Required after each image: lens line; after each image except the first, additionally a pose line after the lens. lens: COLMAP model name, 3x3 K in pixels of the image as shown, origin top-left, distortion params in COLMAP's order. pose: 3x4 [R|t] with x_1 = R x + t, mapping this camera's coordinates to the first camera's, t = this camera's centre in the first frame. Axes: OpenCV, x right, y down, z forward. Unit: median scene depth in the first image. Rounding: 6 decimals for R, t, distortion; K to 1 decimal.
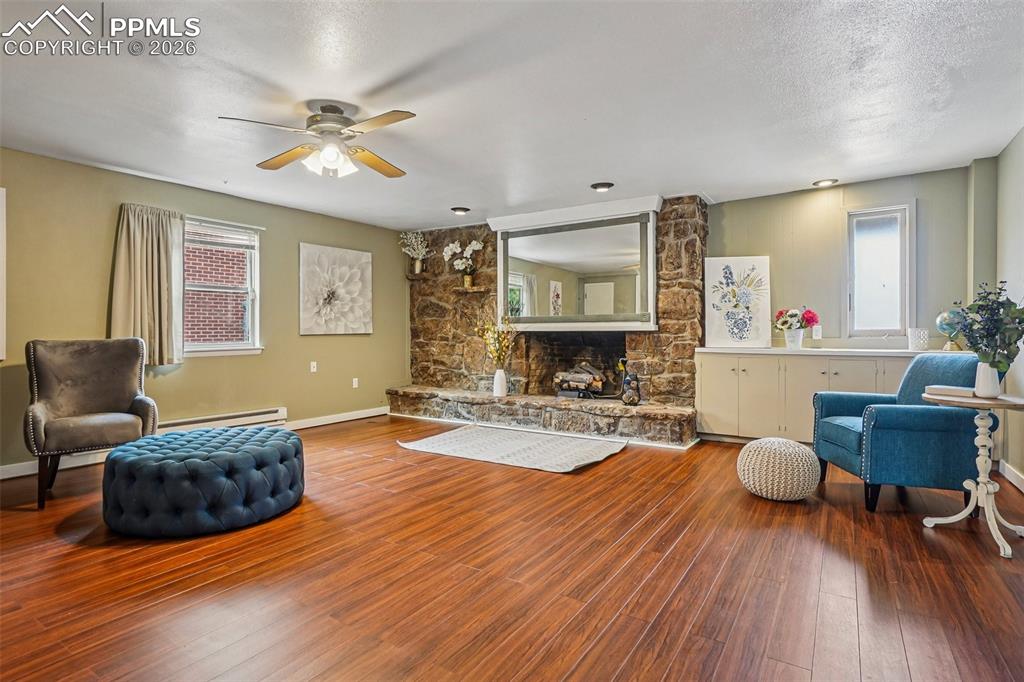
lens RADIAL K [[507.4, 0, 507.0], [0, 507.4, 338.7], [0, 0, 1]] dist [-0.040008, 0.018009]
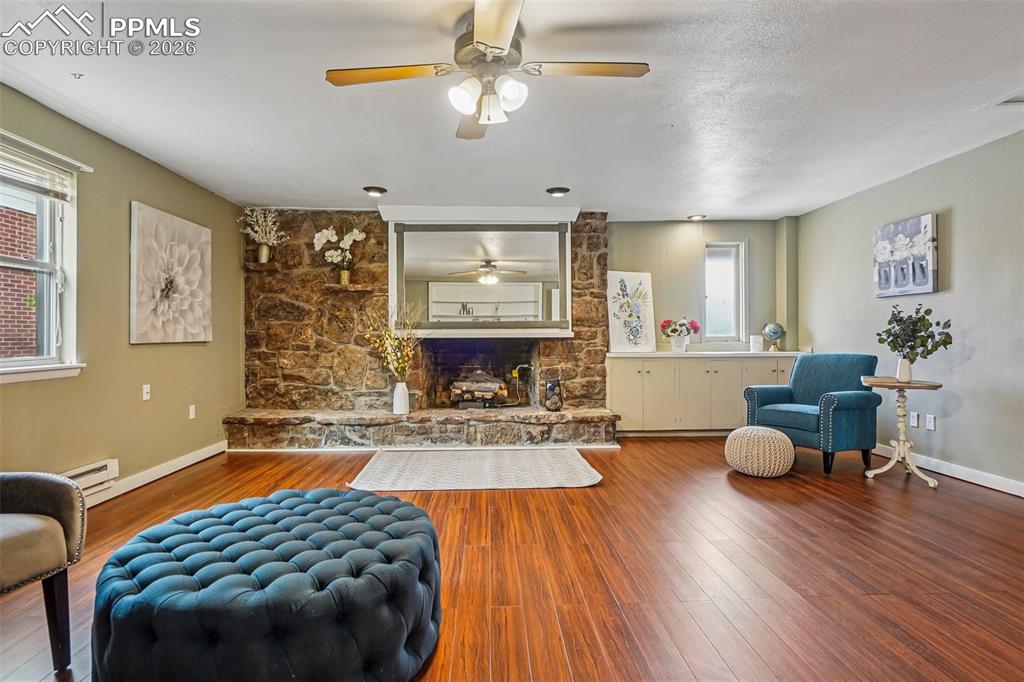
lens RADIAL K [[507.4, 0, 491.5], [0, 507.4, 341.7], [0, 0, 1]] dist [-0.040008, 0.018009]
pose [[0.823895, -0.004750, 0.566723, -0.420356], [0.009368, 0.999942, -0.005239, -0.002821], [-0.566666, 0.009625, 0.823892, 0.229600]]
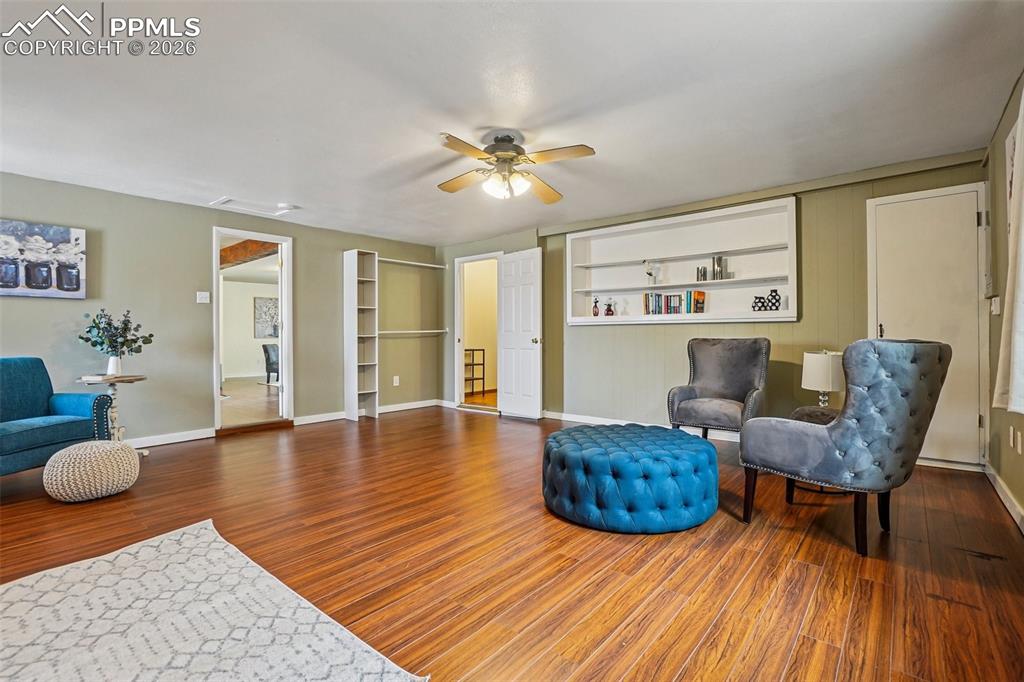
lens RADIAL K [[474.9, 0, 514.7], [0, 474.9, 336.8], [0, 0, 1]] dist [-0.001624, -0.000208]
pose [[-0.993833, 0.003106, 0.110843, -0.276183], [0.004568, 0.999906, 0.012937, -0.016809], [-0.110793, 0.013364, -0.993754, 1.172117]]
